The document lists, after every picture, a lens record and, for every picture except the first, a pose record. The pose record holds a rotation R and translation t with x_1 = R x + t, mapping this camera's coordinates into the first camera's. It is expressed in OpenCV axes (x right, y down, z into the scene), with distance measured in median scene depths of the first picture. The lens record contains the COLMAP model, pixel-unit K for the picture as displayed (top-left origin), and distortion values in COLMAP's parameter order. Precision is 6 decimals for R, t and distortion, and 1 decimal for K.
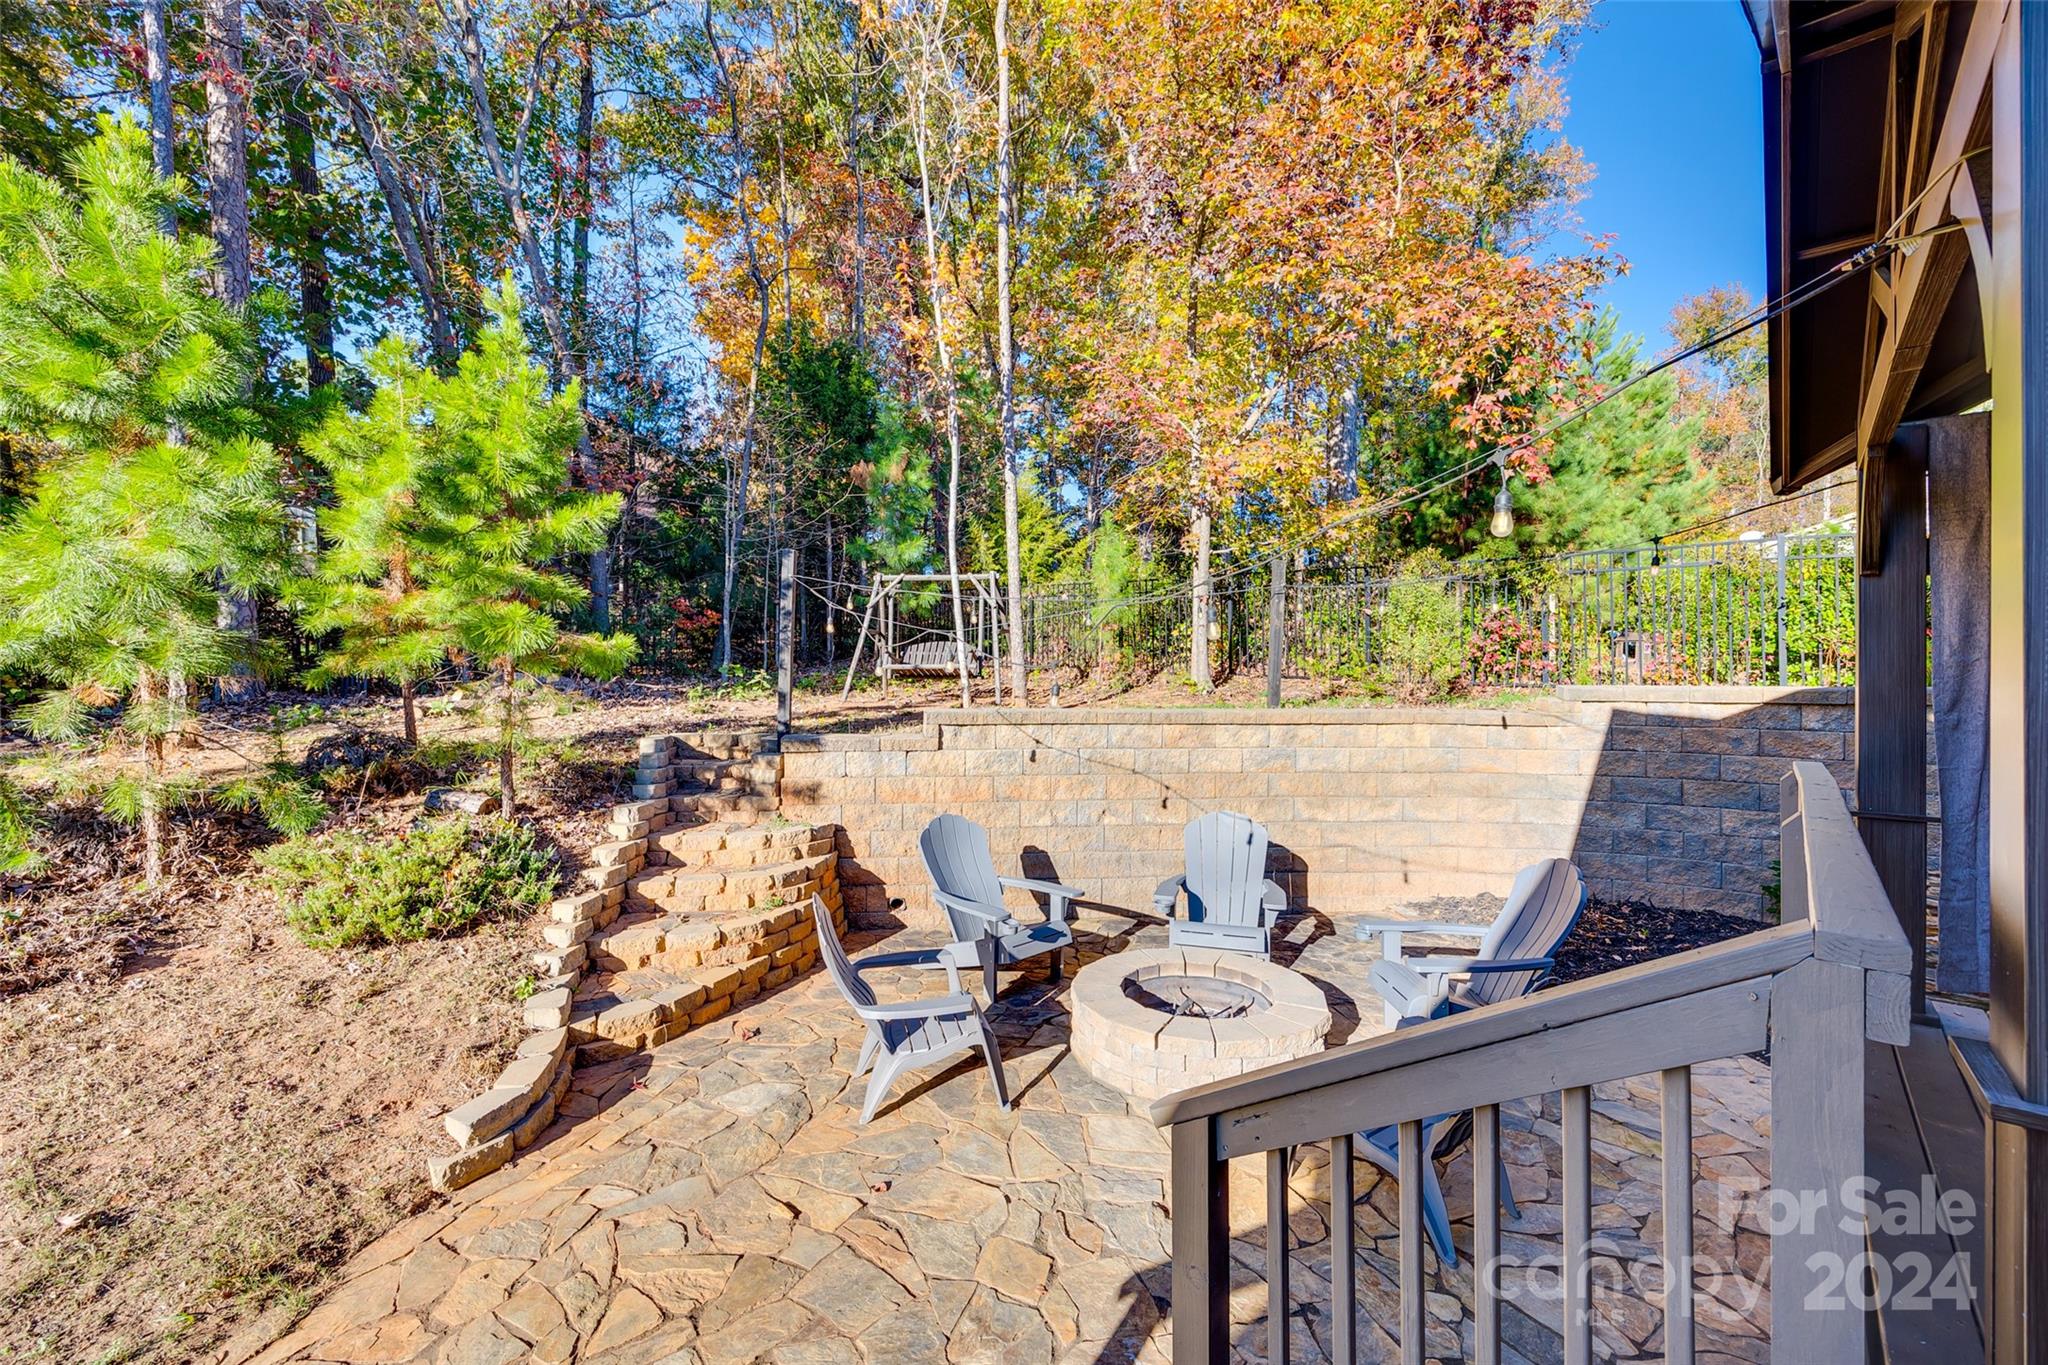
lens RADIAL K [[832.0, 0, 1064.7], [0, 832.0, 694.8], [0, 0, 1]] dist [0.015932, -0.001521]
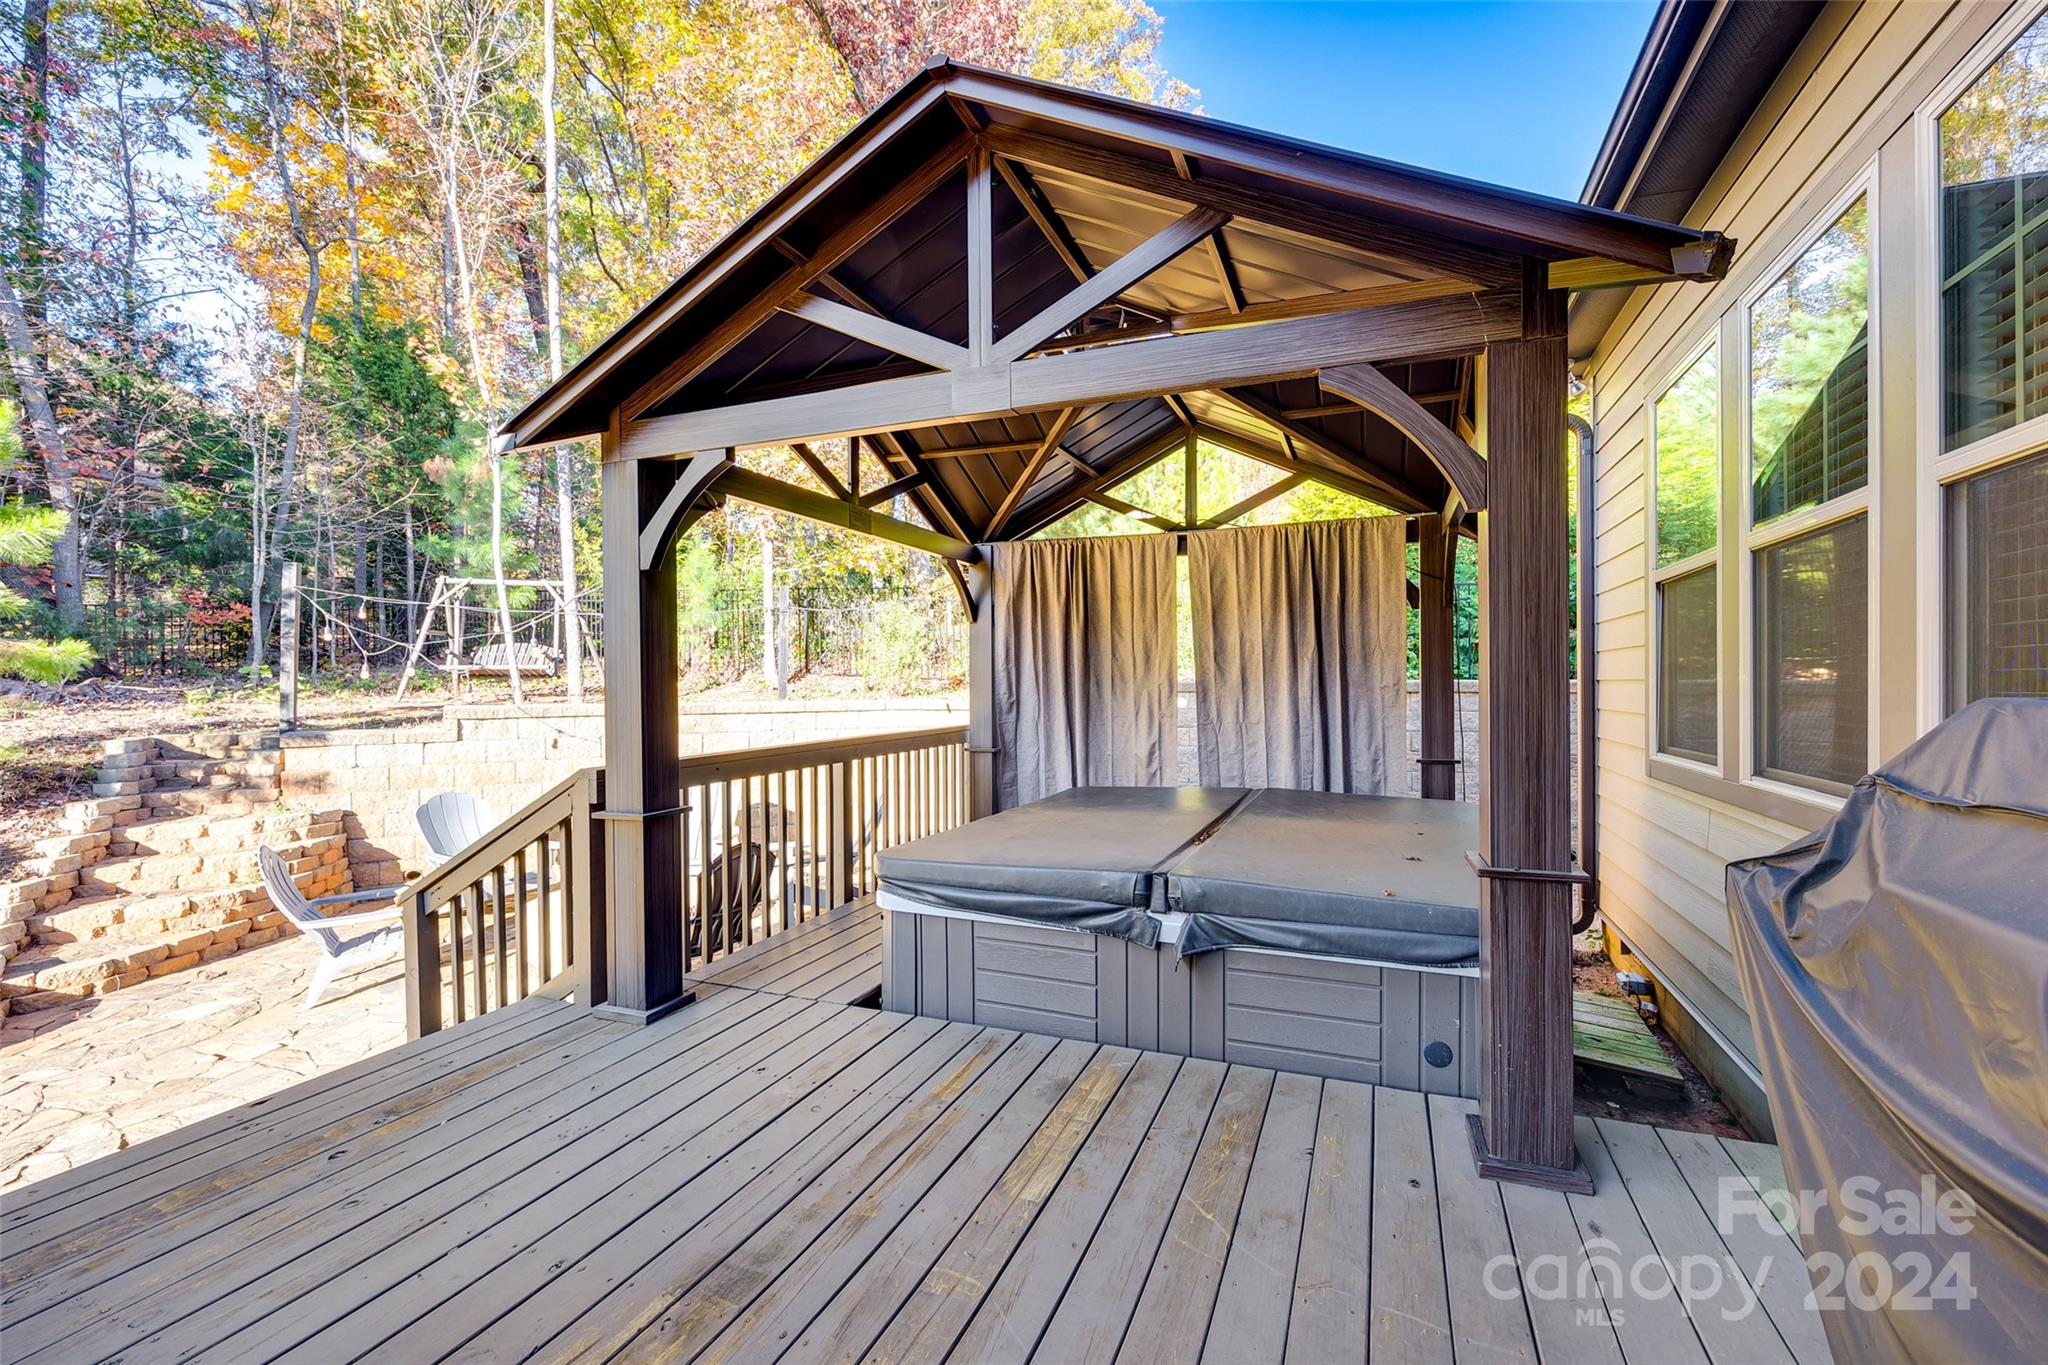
lens RADIAL K [[832.0, 0, 1090.7], [0, 832.0, 689.2], [0, 0, 1]] dist [0.015932, -0.001521]
pose [[0.936392, -0.012586, 0.350731, 0.269700], [0.012932, 0.999915, 0.001354, 0.003909], [-0.350718, 0.003268, 0.936475, -0.414330]]
